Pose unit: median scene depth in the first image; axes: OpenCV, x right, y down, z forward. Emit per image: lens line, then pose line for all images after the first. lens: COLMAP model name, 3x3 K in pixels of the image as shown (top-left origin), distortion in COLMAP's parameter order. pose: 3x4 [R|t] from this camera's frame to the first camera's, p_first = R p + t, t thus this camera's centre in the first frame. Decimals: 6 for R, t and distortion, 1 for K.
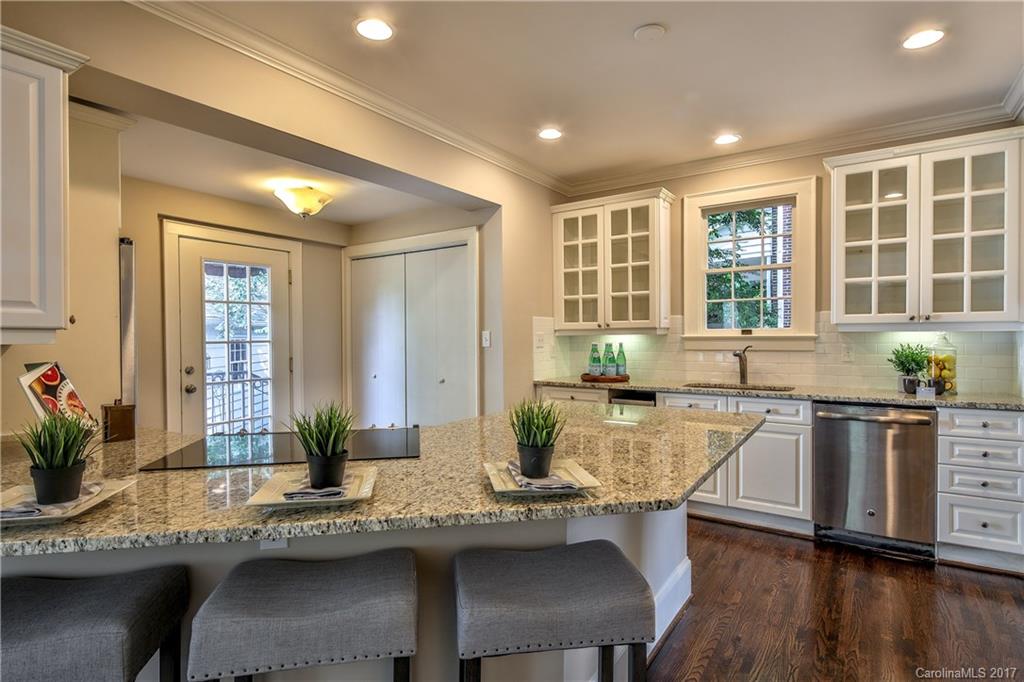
lens RADIAL K [[523.5, 0, 514.2], [0, 523.5, 336.8], [0, 0, 1]] dist [0.002666, -0.000516]
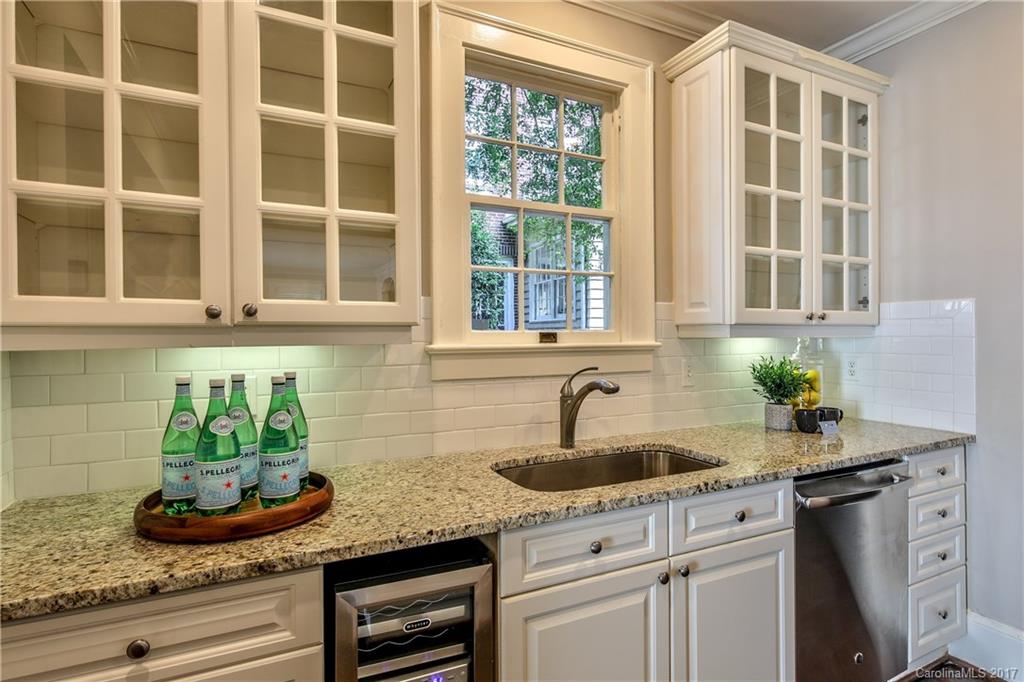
lens RADIAL K [[523.5, 0, 514.2], [0, 523.5, 336.8], [0, 0, 1]] dist [0.002666, -0.000516]
pose [[0.504928, 0.004117, 0.863151, 0.006897], [0.004376, 0.999964, -0.007330, -0.006841], [-0.863150, 0.007478, 0.504892, 0.830549]]
